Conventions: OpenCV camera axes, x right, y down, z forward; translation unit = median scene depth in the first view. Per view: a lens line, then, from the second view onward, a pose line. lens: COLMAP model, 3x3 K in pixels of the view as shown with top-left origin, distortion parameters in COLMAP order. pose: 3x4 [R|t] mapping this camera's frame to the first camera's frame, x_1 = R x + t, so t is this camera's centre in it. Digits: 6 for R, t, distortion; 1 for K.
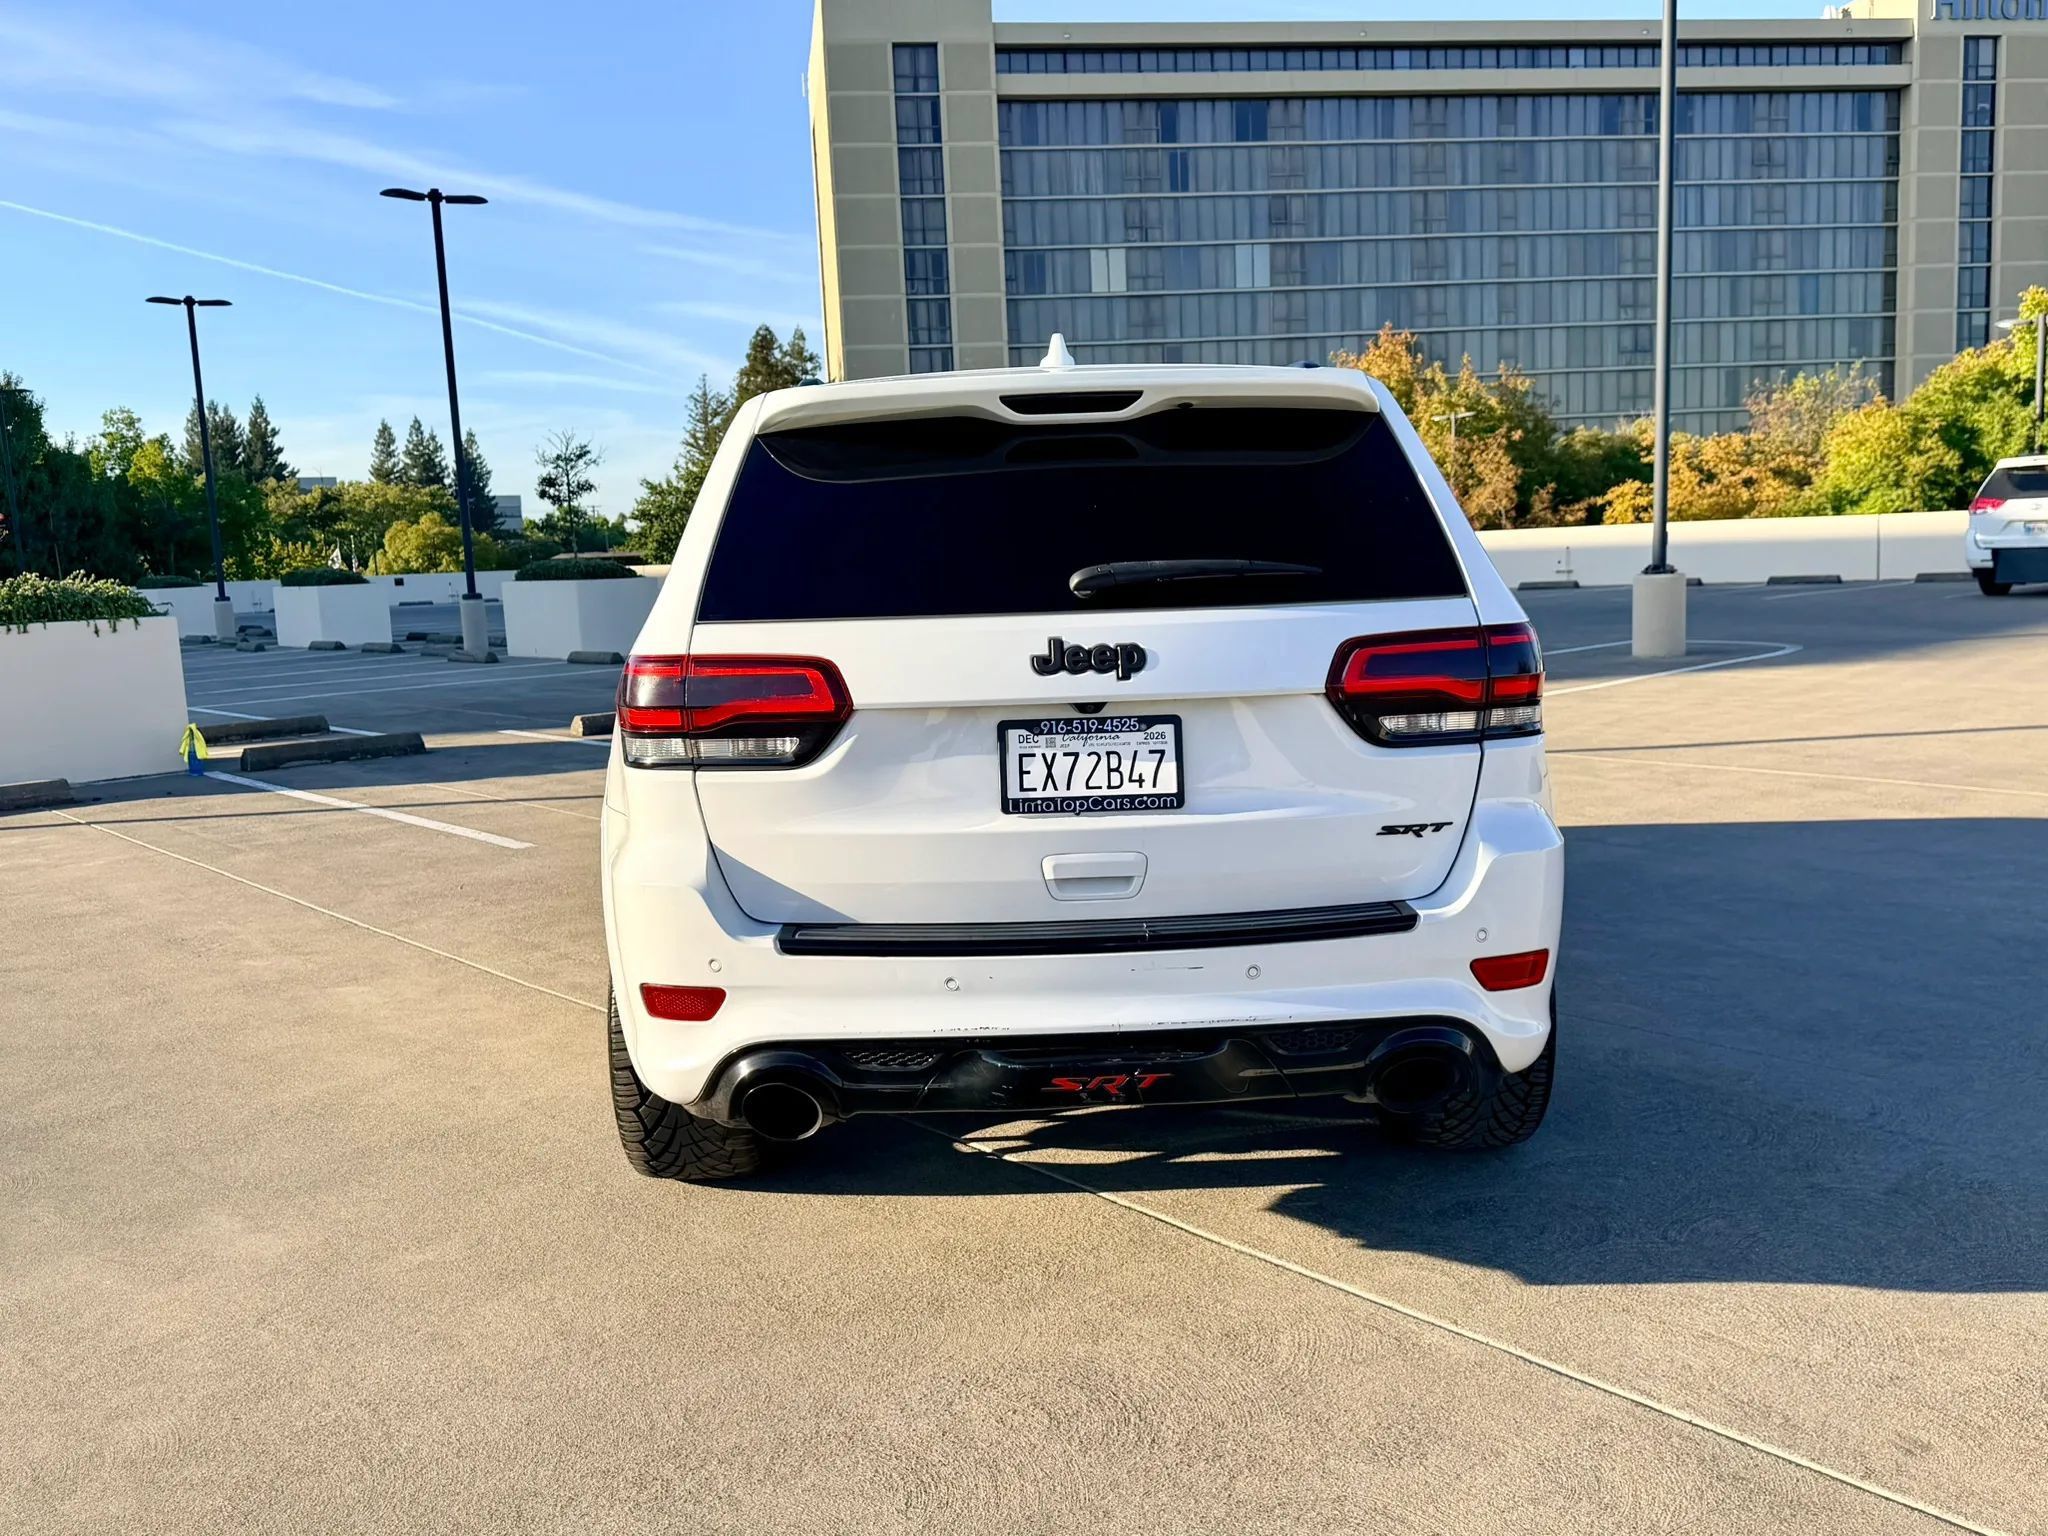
lens RADIAL K [[1716.7, 0, 1017.0], [0, 1716.7, 777.2], [0, 0, 1]] dist [0.137942, -0.262037]
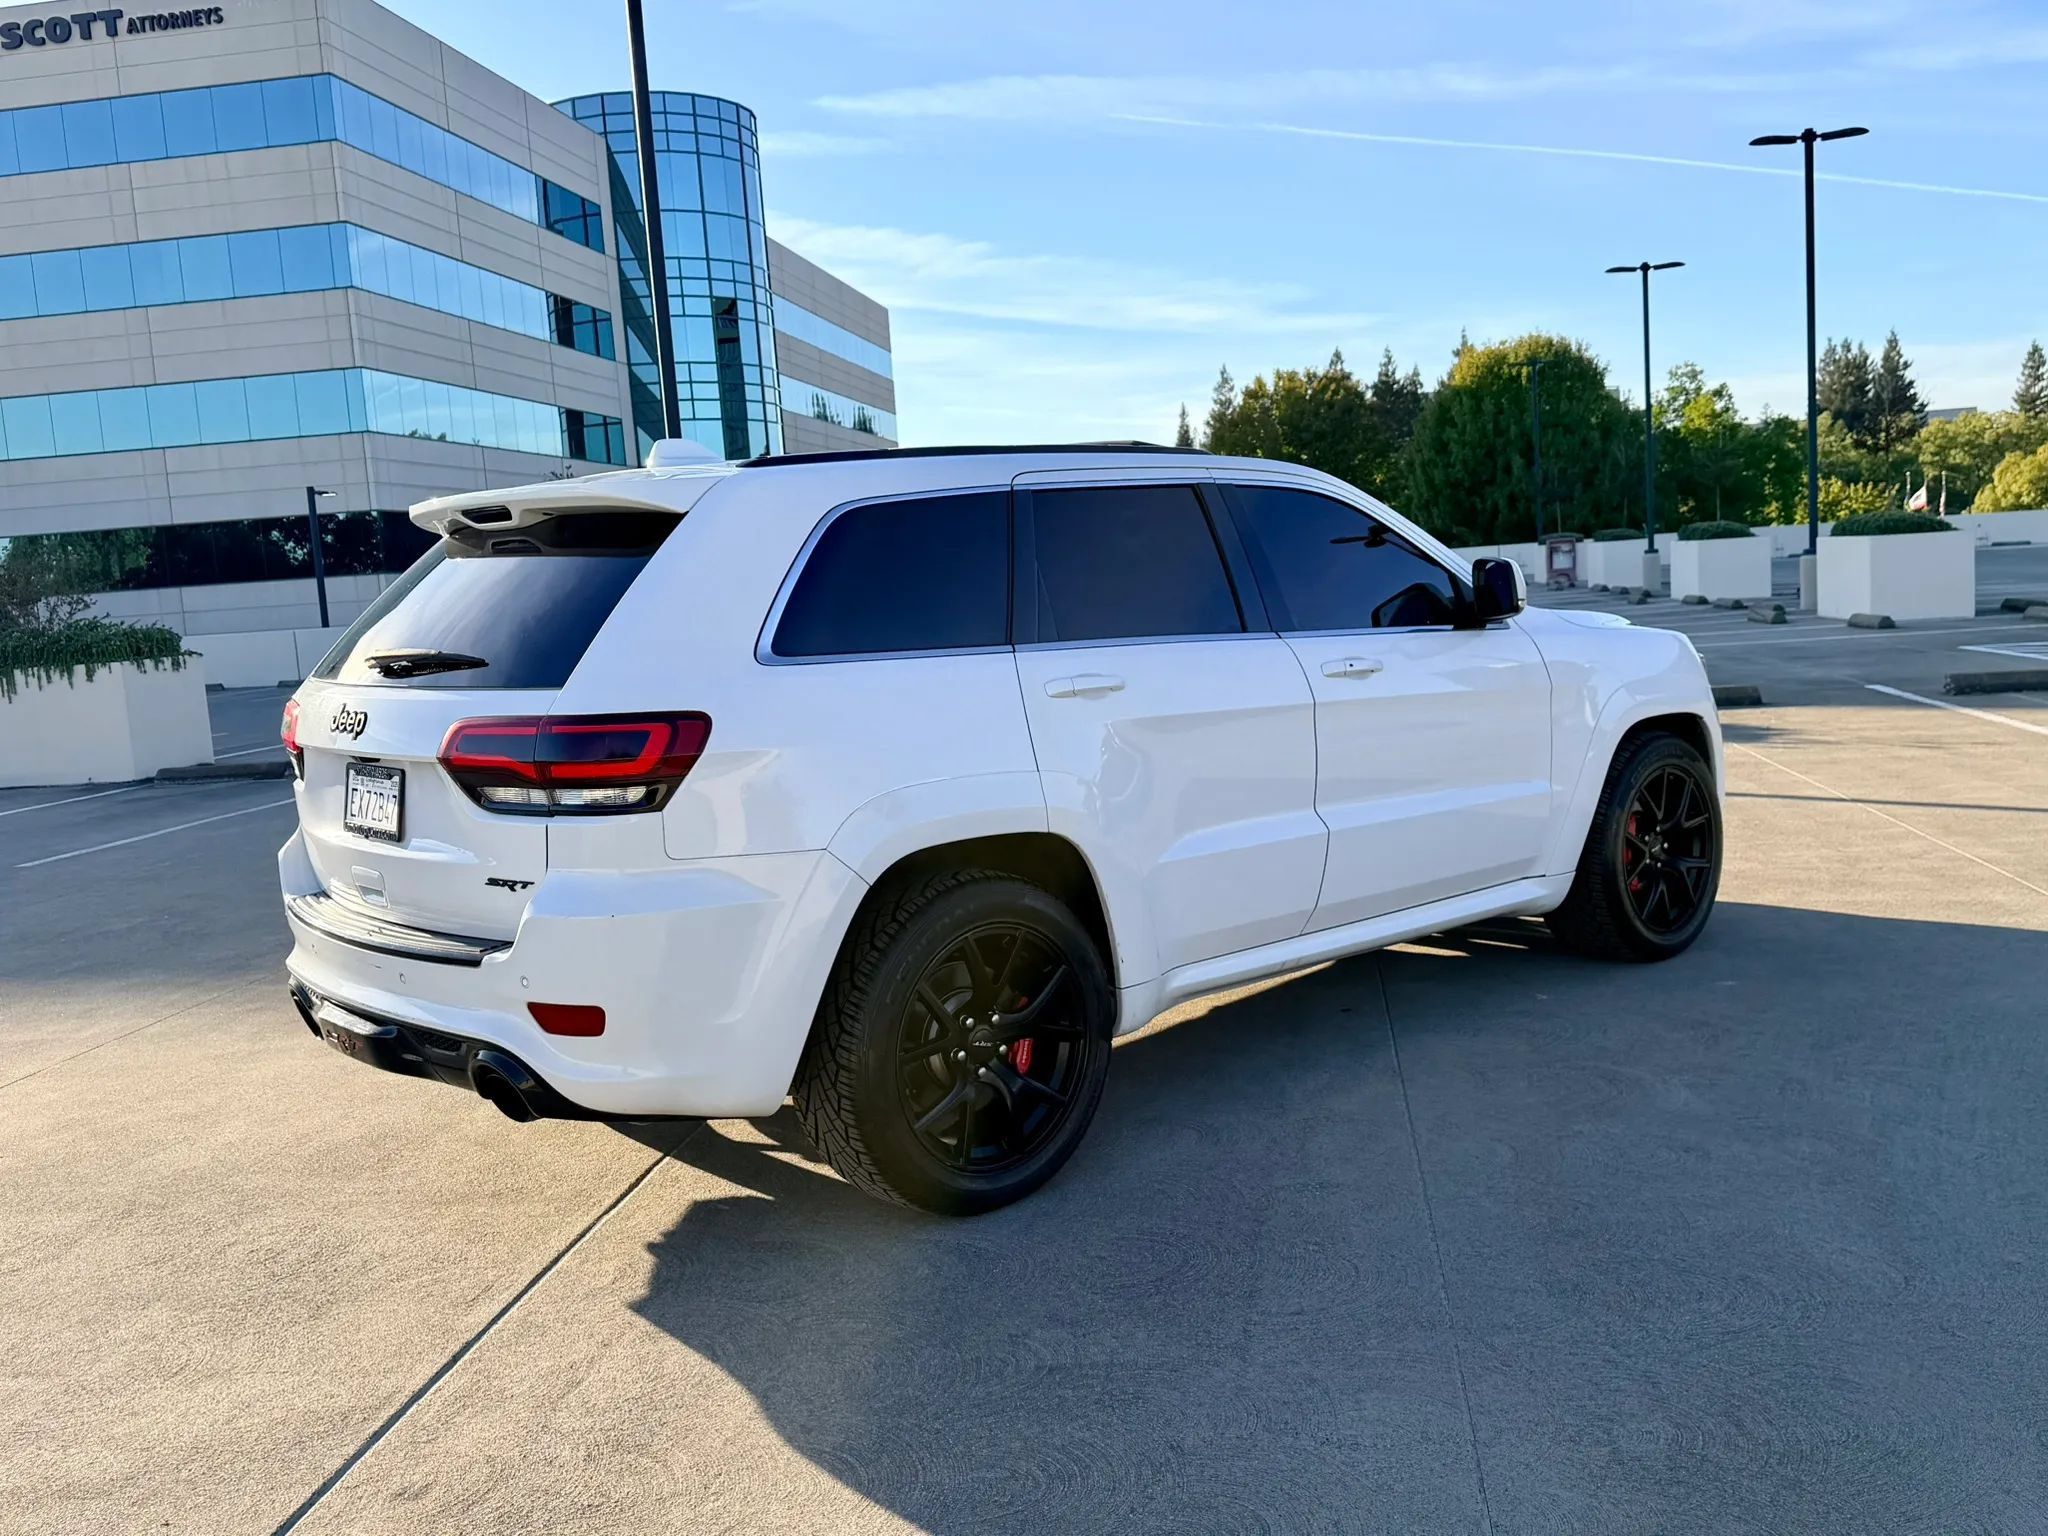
lens RADIAL K [[1707.7, 0, 1042.1], [0, 1707.7, 777.4], [0, 0, 1]] dist [0.138206, -0.243941]
pose [[0.667789, 0.092830, -0.738540, 1.051430], [-0.067572, 0.995656, 0.064050, -0.111688], [0.741277, 0.007133, 0.671161, 0.378199]]
